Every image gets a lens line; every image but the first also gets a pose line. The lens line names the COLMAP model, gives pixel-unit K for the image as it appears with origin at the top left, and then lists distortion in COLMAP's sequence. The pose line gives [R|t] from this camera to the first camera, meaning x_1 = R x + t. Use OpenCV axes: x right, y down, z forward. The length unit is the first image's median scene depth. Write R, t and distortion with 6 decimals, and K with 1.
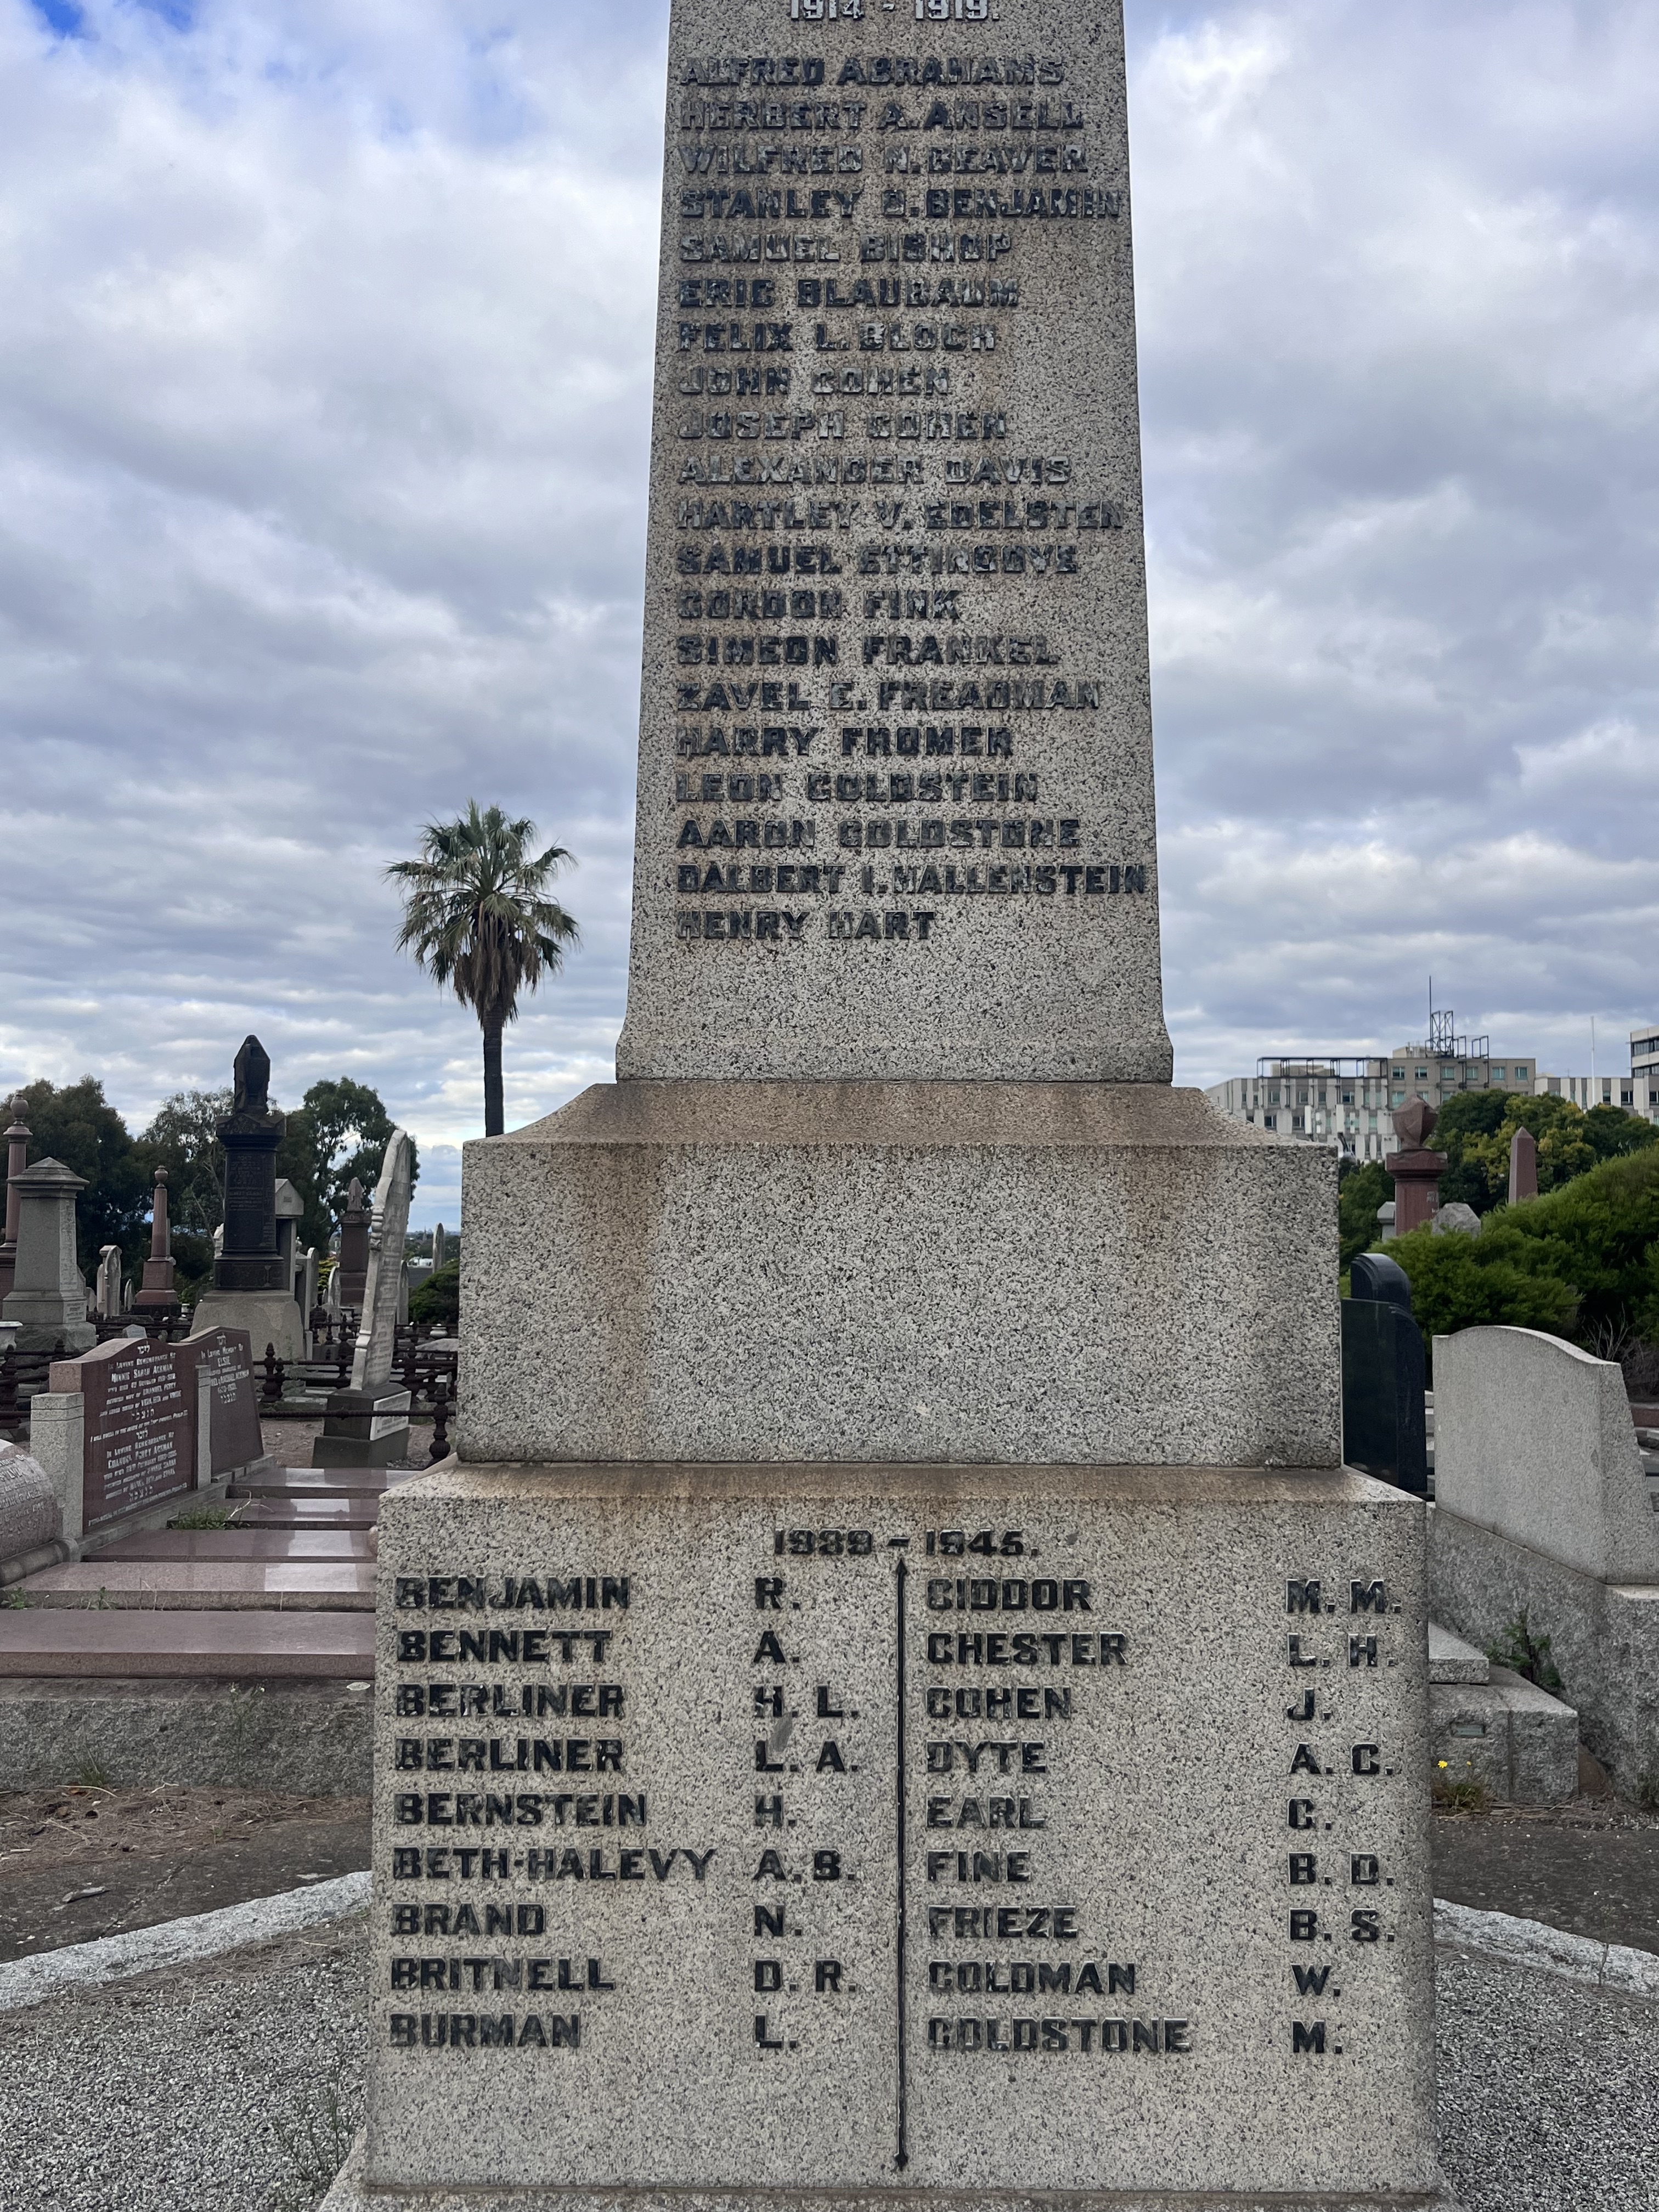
lens RADIAL K [[1899.6, 0, 827.9], [0, 1899.6, 1128.1], [0, 0, 1]] dist [0.012120, 0.000836]
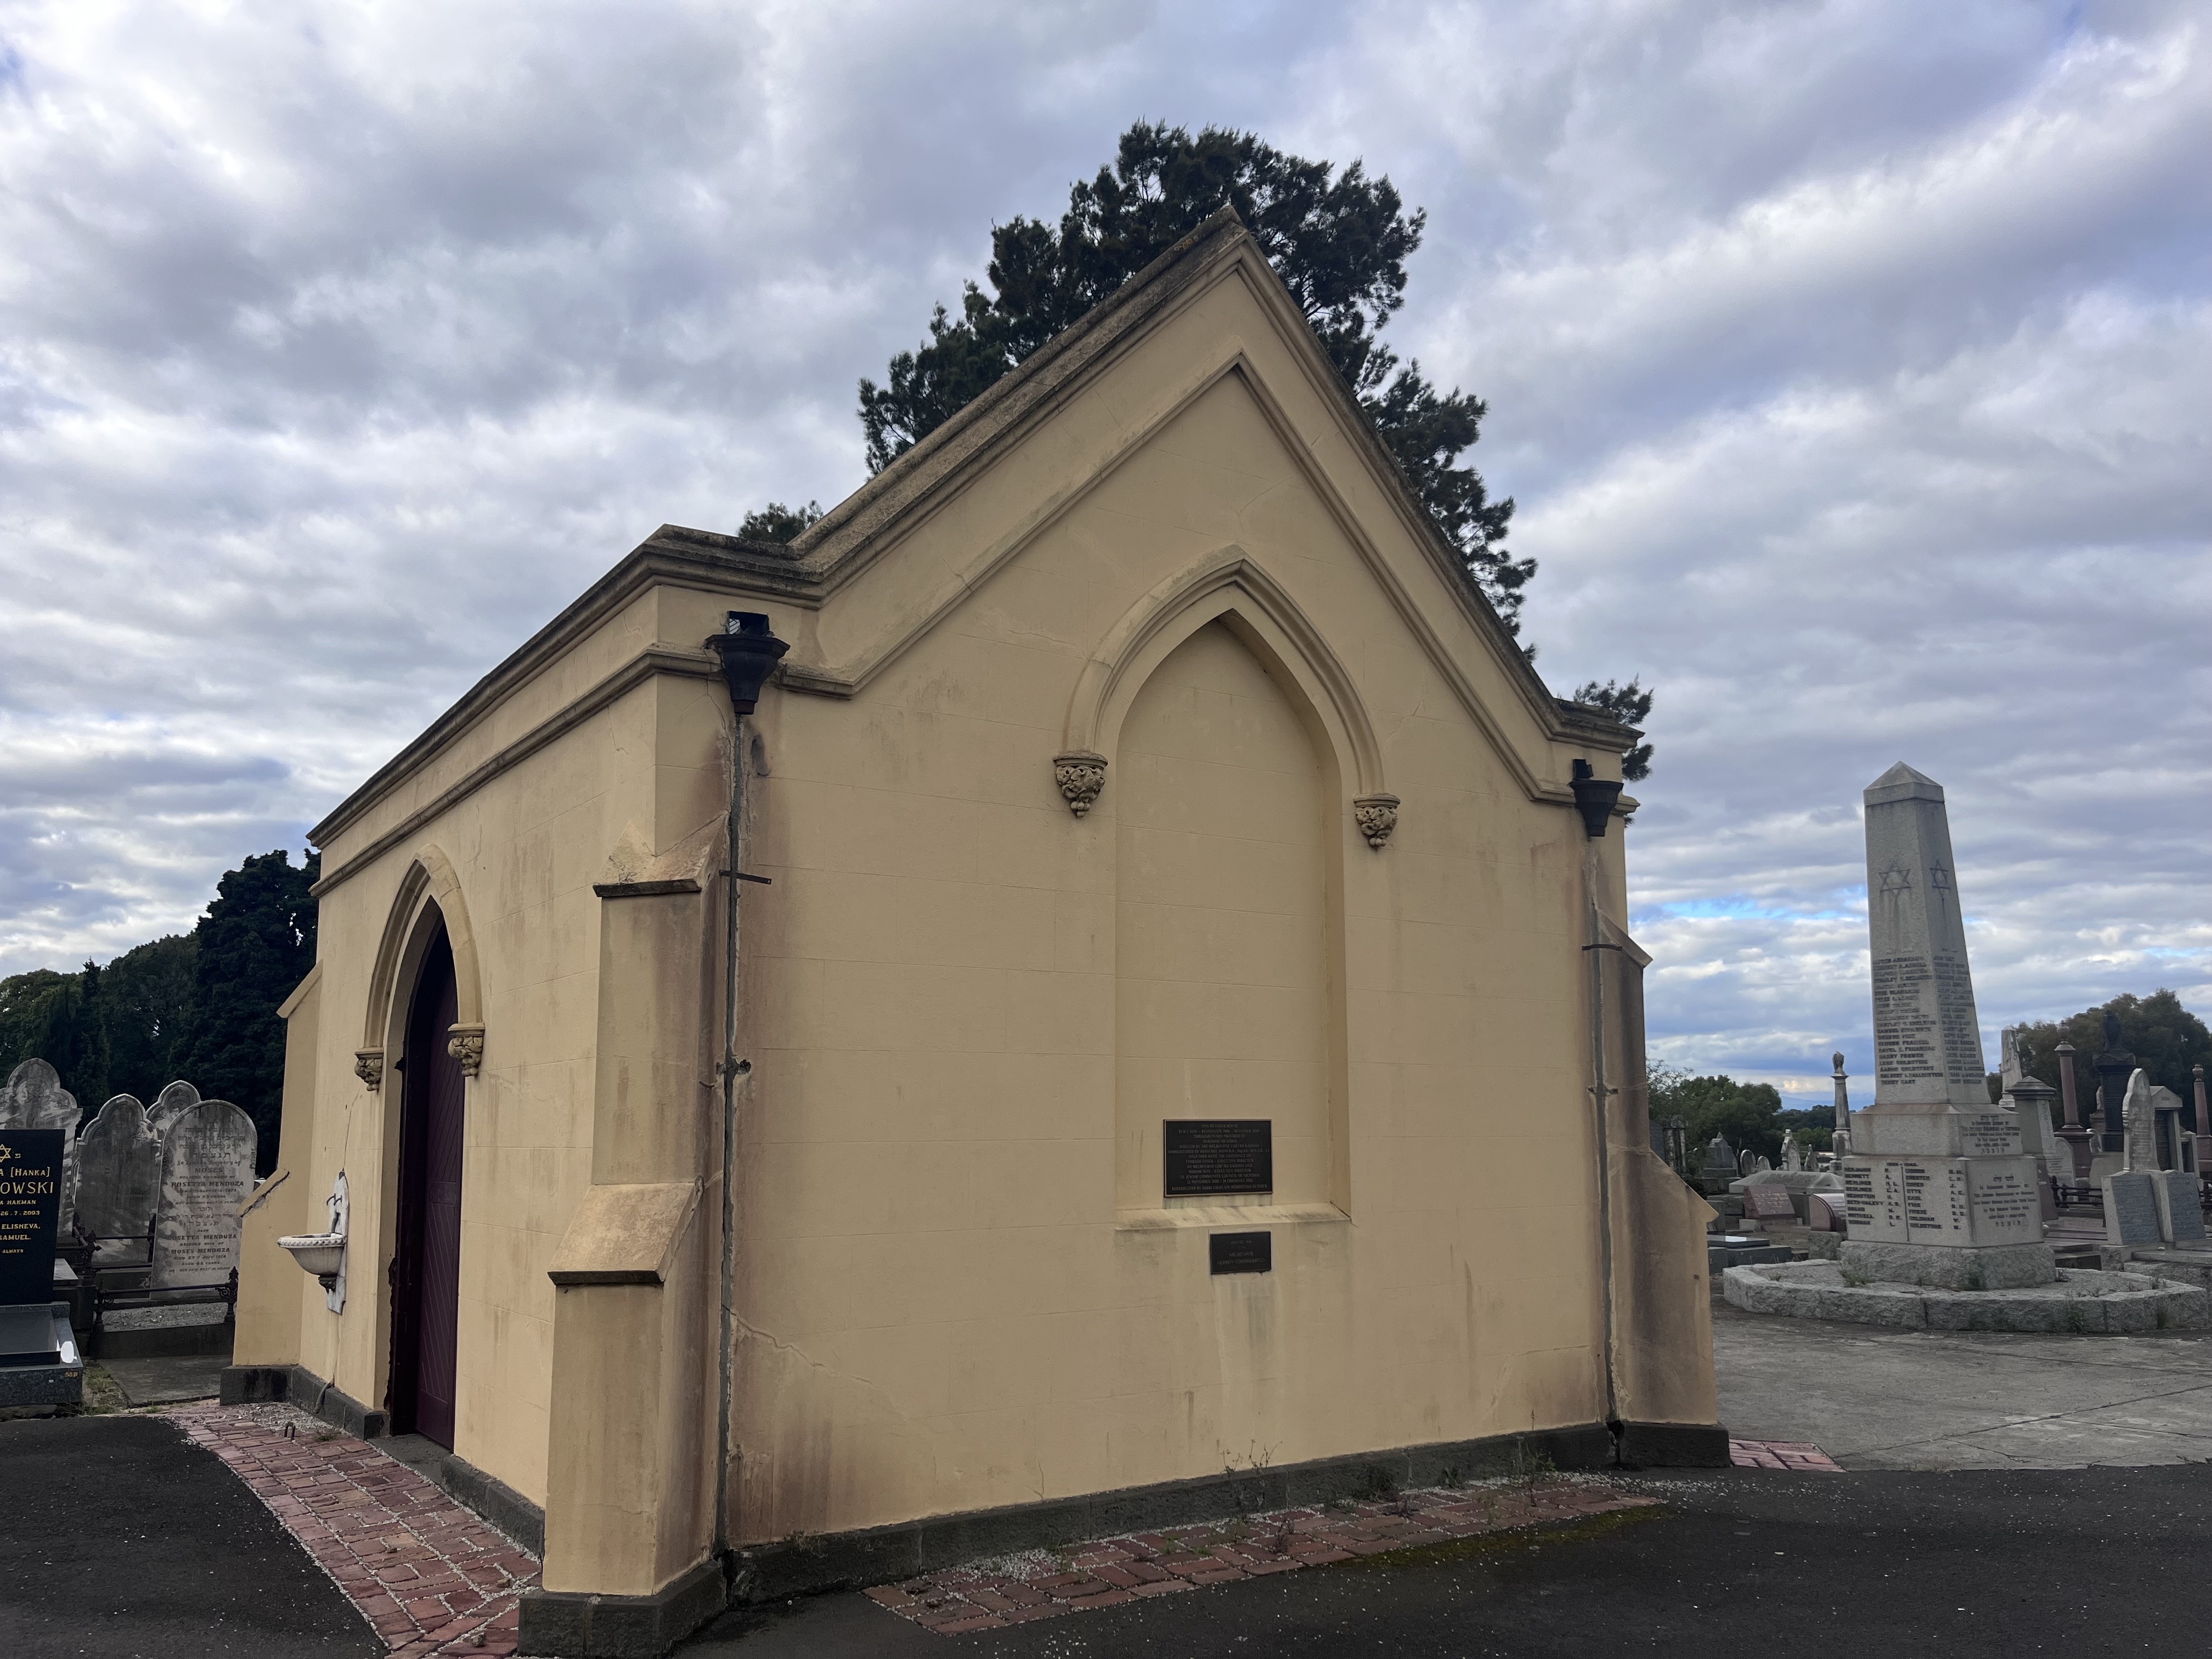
lens RADIAL K [[1712.7, 0, 1114.8], [0, 1712.7, 850.4], [0, 0, 1]] dist [0.033484, -0.014626]
pose [[0.570420, -0.138385, -0.809612, 4.092094], [0.058586, 0.990049, -0.127949, -0.346222], [0.819261, 0.025552, 0.572851, -5.748094]]
